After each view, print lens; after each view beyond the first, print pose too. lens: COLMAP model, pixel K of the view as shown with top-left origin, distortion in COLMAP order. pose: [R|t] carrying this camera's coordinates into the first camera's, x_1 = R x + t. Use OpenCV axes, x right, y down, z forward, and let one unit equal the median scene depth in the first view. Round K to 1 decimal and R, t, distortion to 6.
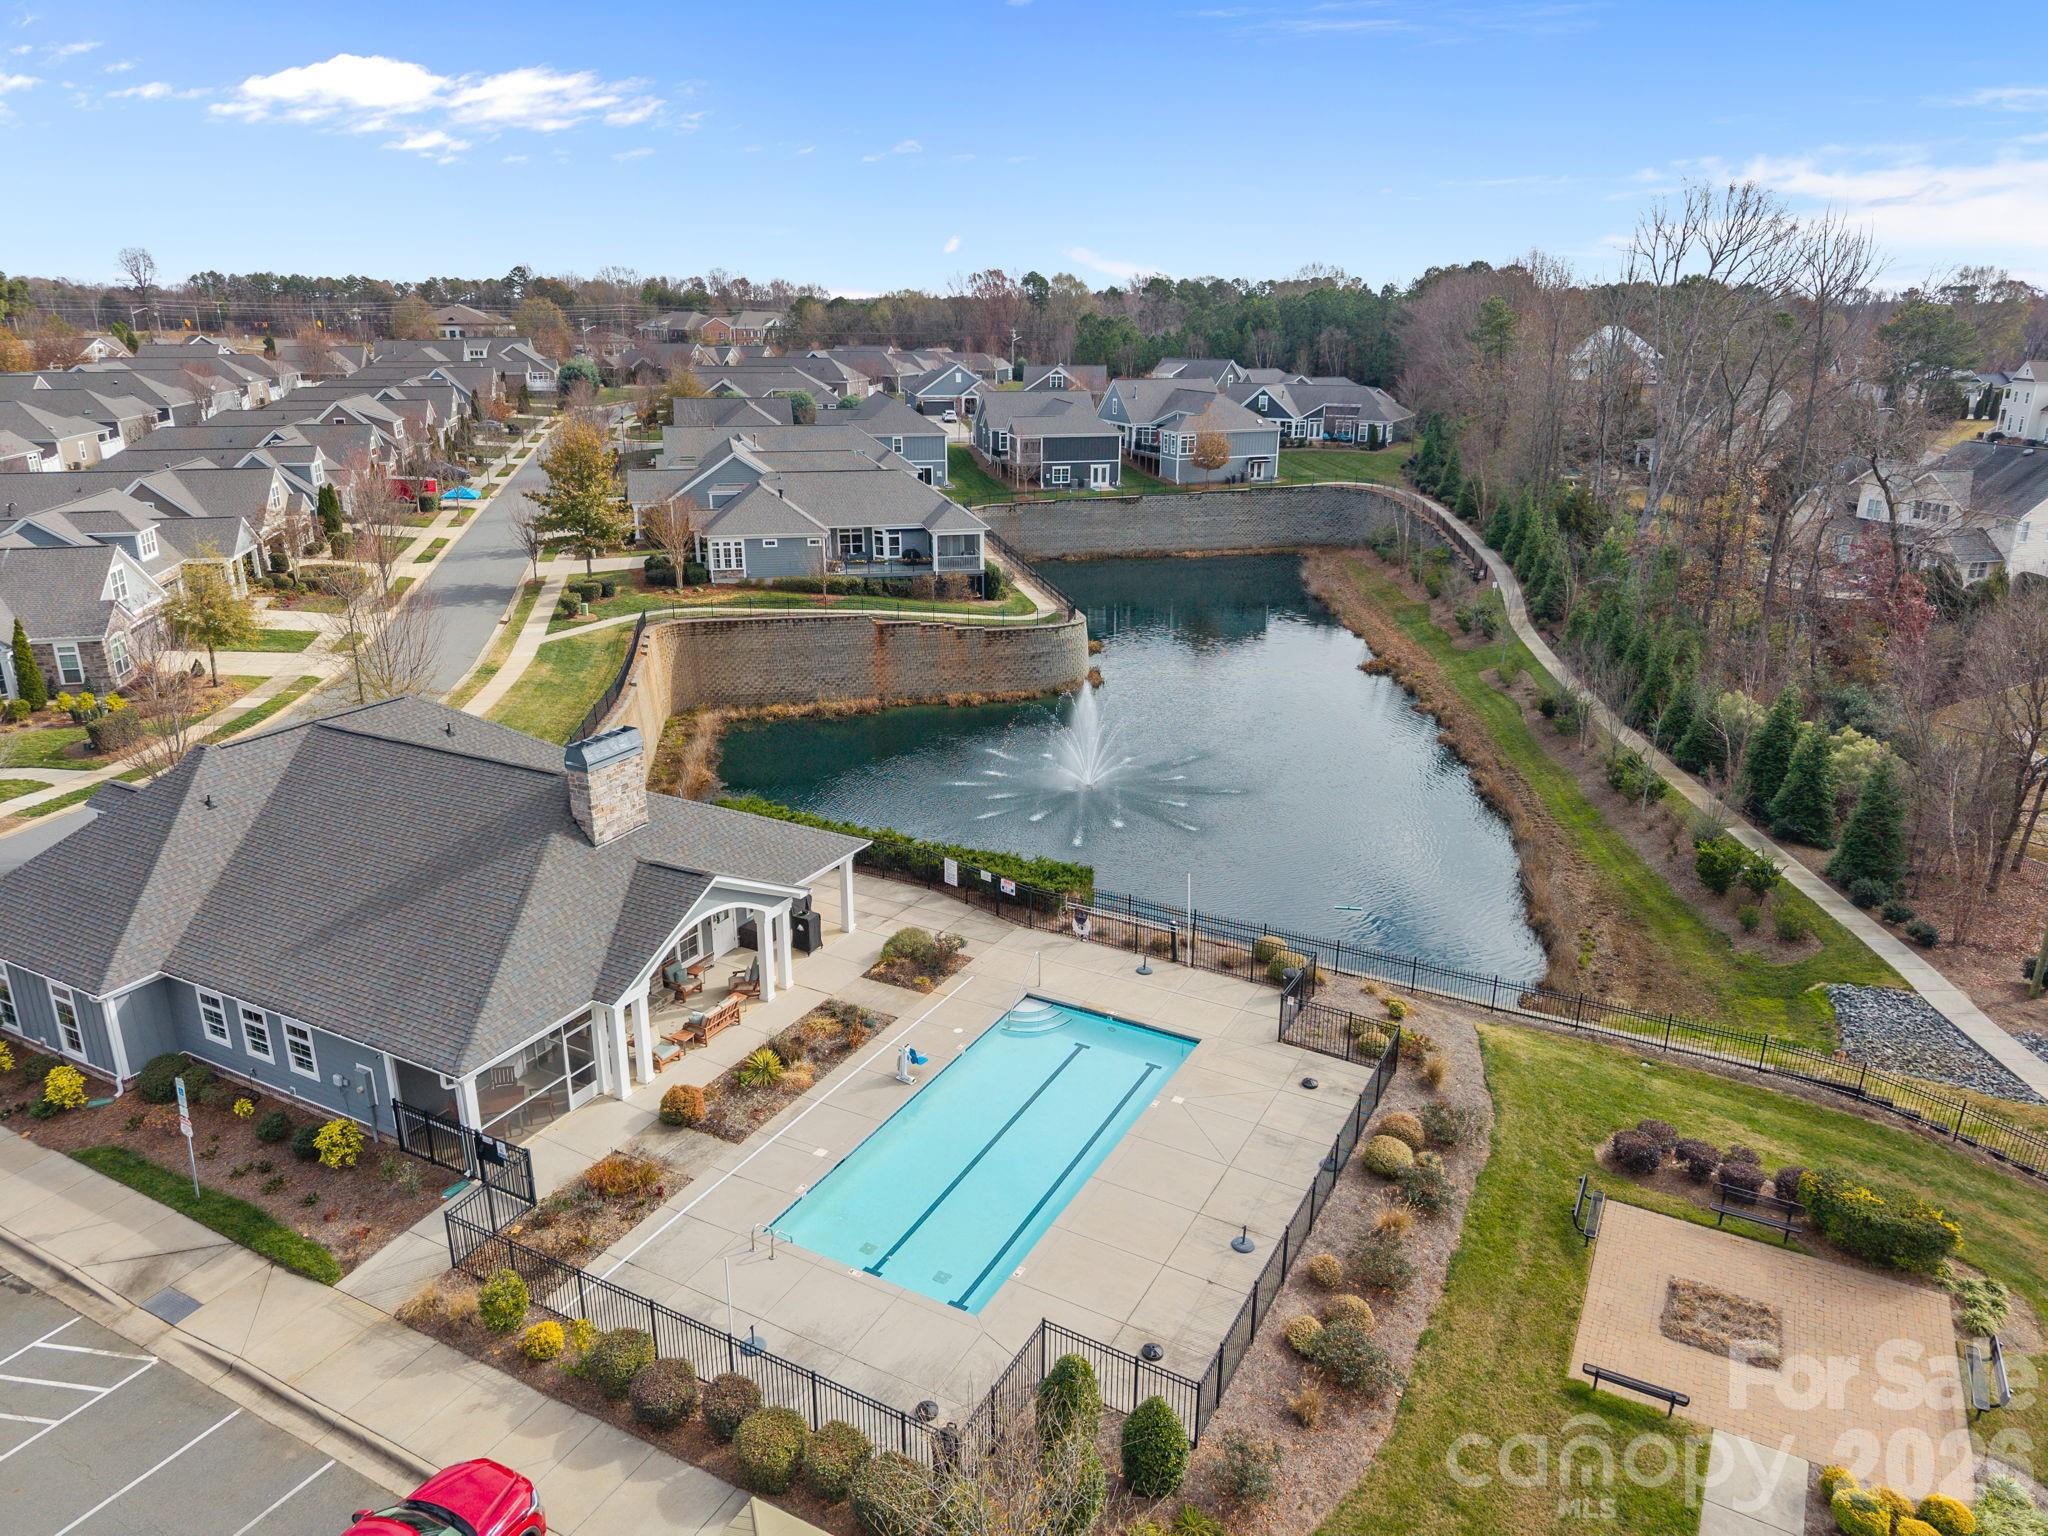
lens RADIAL K [[1368.5, 0, 1025.2], [0, 1368.5, 773.1], [0, 0, 1]] dist [0.010478, -0.002507]
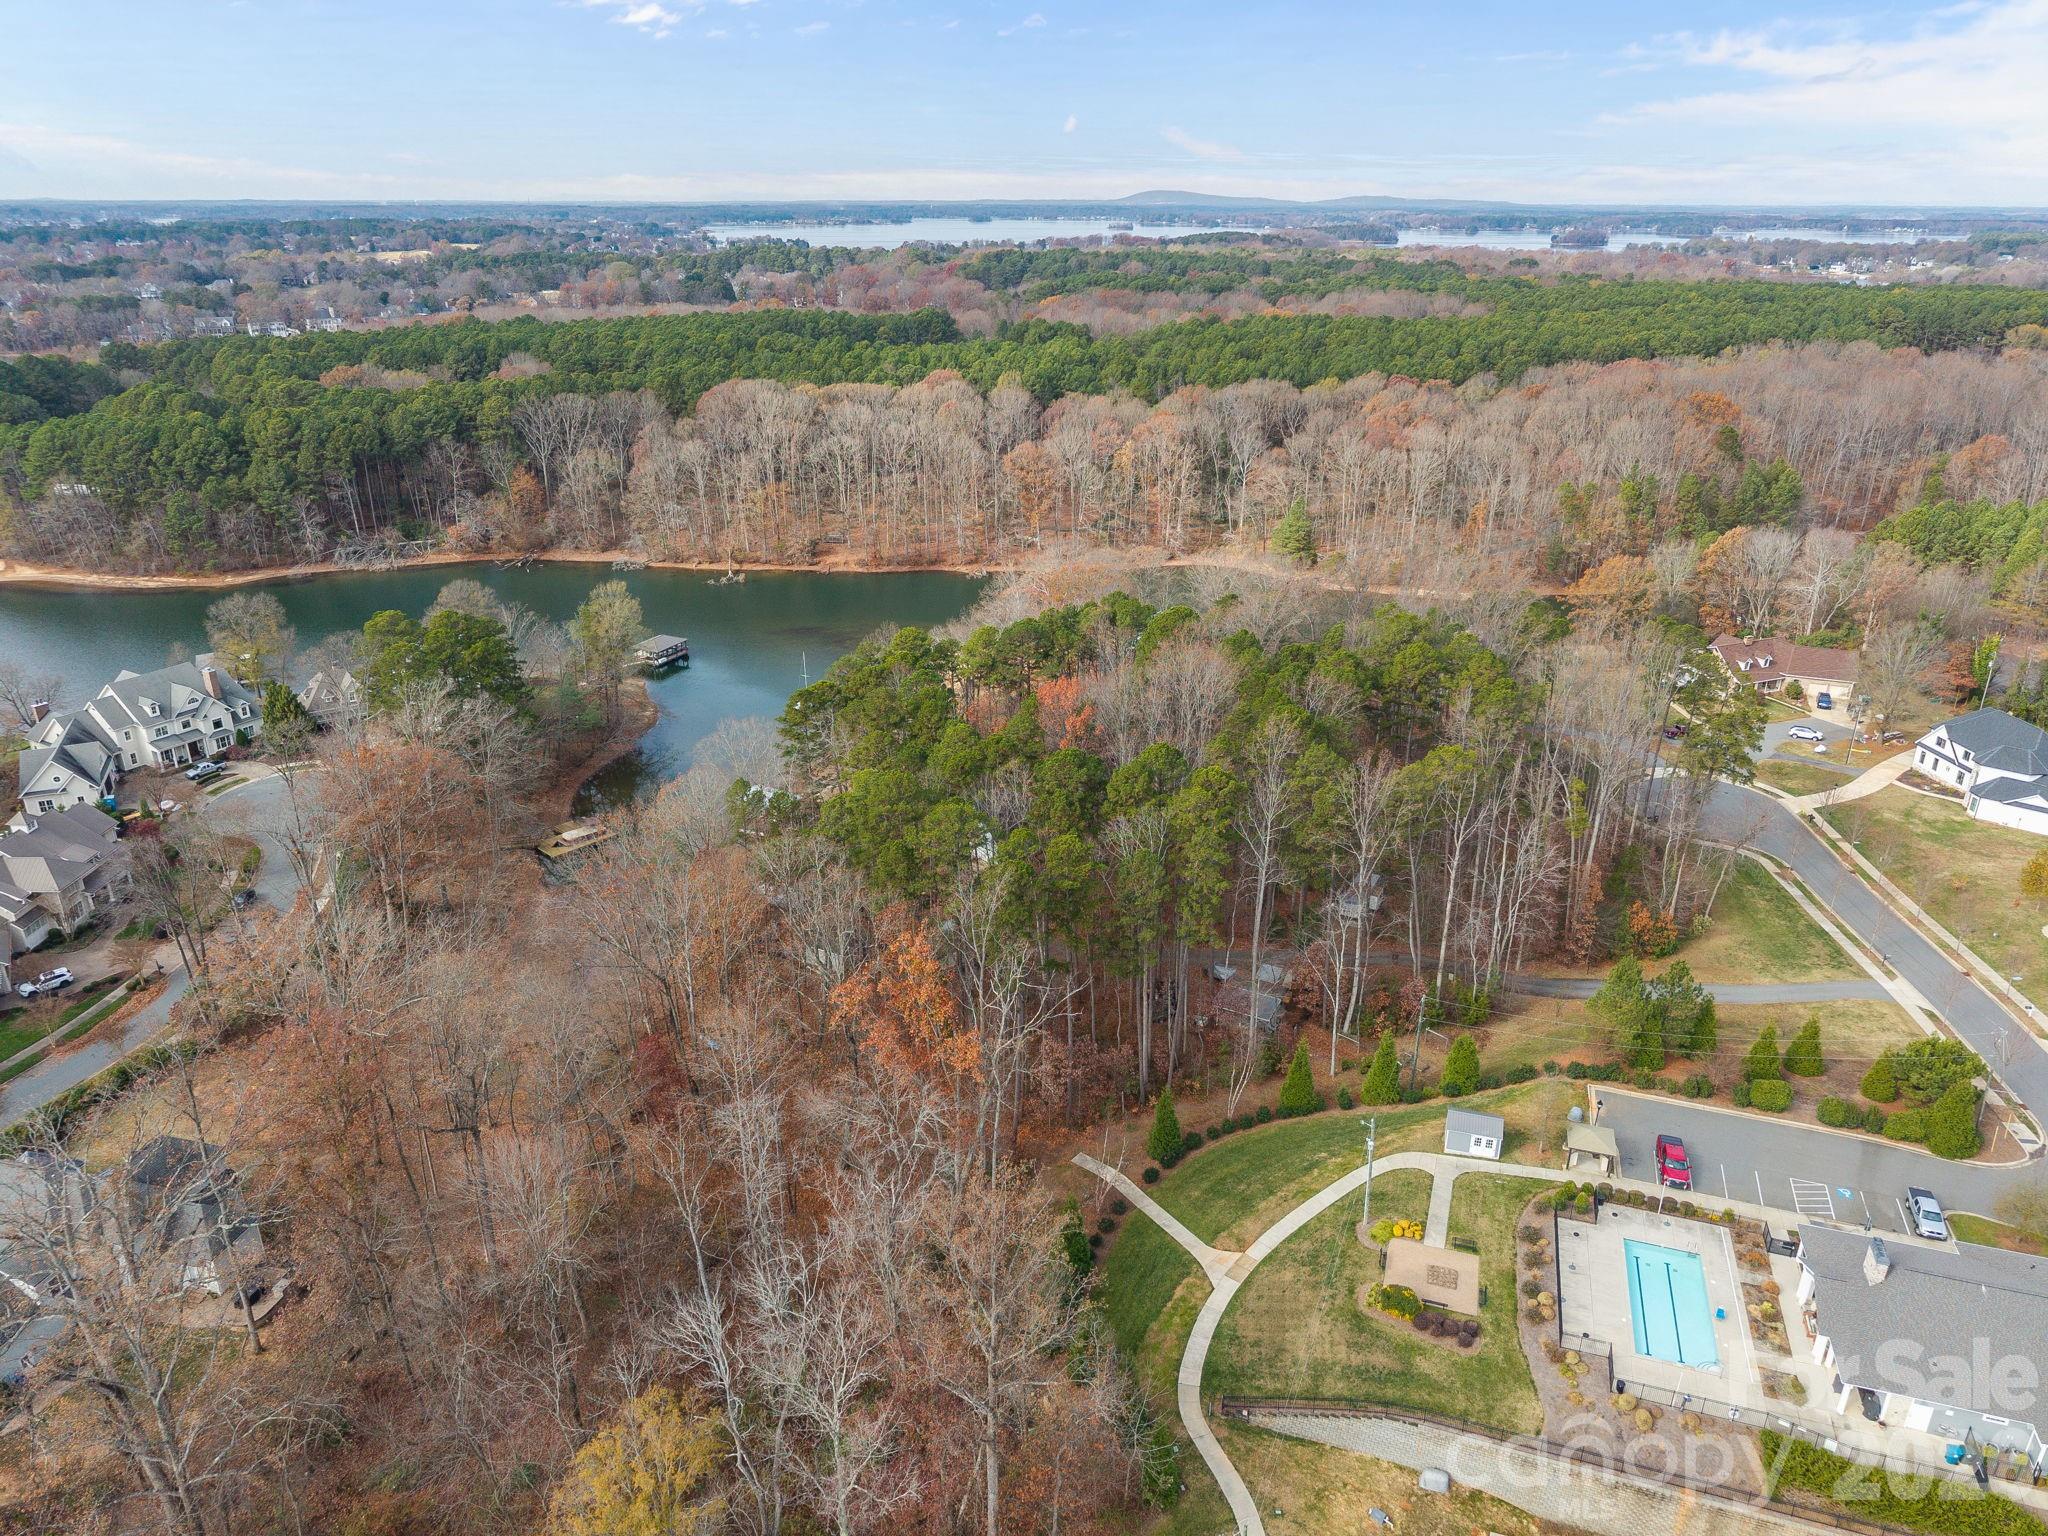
lens RADIAL K [[1368.5, 0, 1025.2], [0, 1368.5, 773.1], [0, 0, 1]] dist [0.010478, -0.002507]
pose [[-0.985939, 0.060701, -0.155691, 1.738970], [-0.057403, 0.751967, 0.656697, -2.449516], [0.156937, 0.656400, -0.737909, 2.196935]]
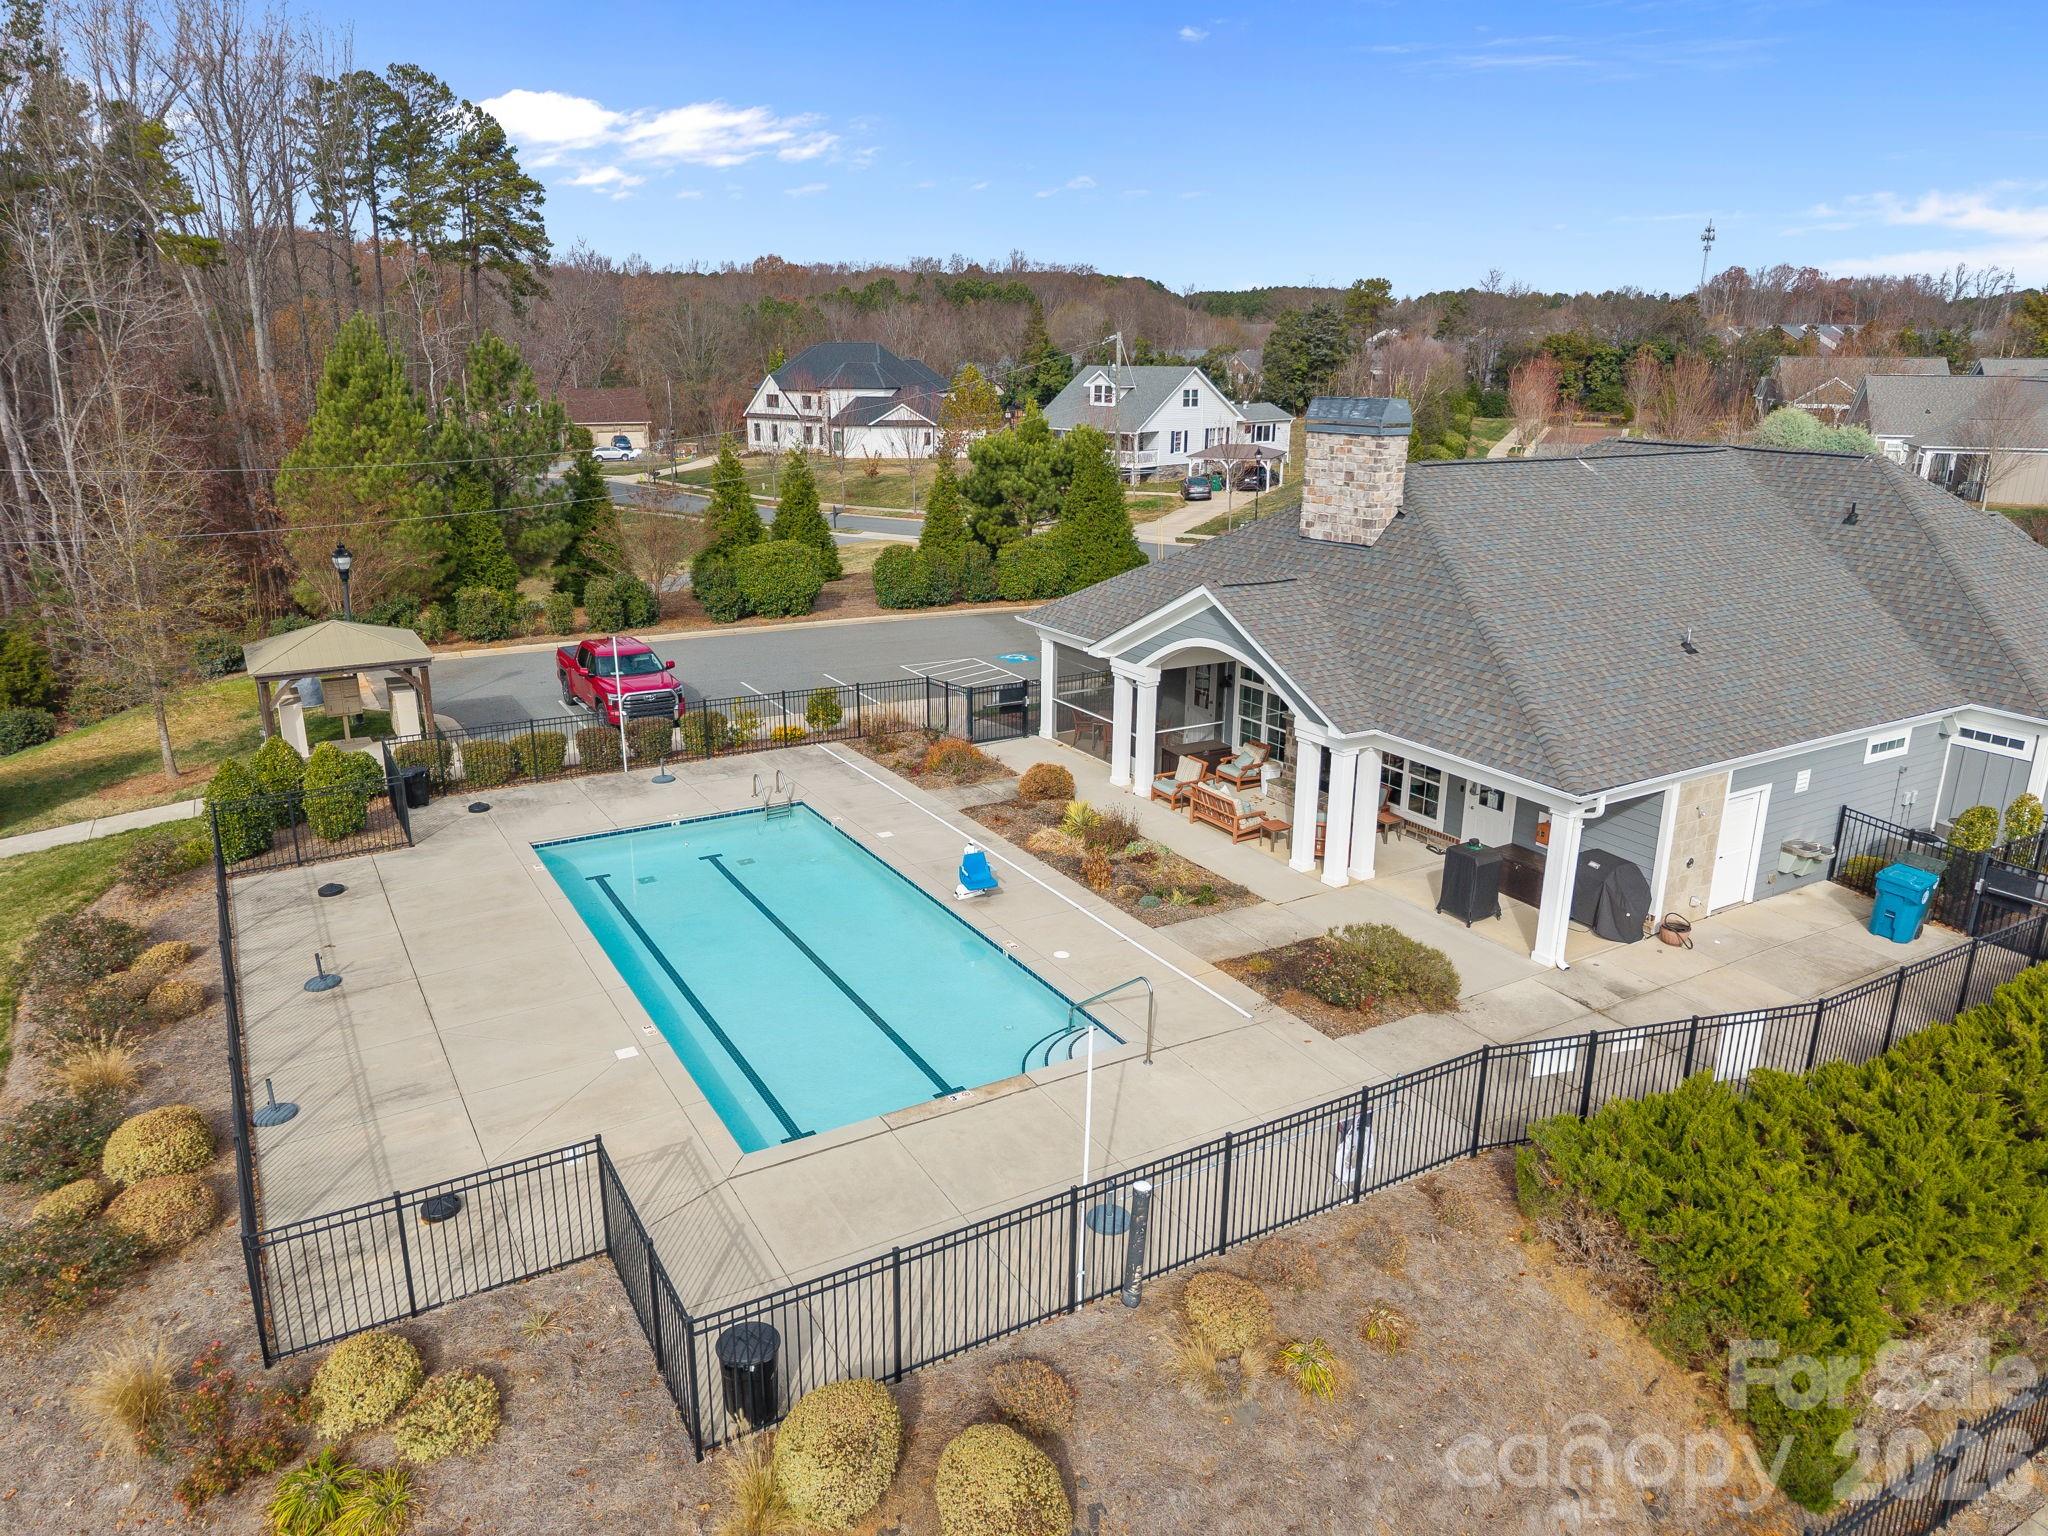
lens RADIAL K [[1368.5, 0, 1025.2], [0, 1368.5, 773.1], [0, 0, 1]] dist [0.010478, -0.002507]
pose [[-0.526100, 0.238669, -0.816245, 0.442838], [-0.282729, 0.856128, 0.432560, -0.126549], [0.802049, 0.458346, -0.382930, 1.295622]]
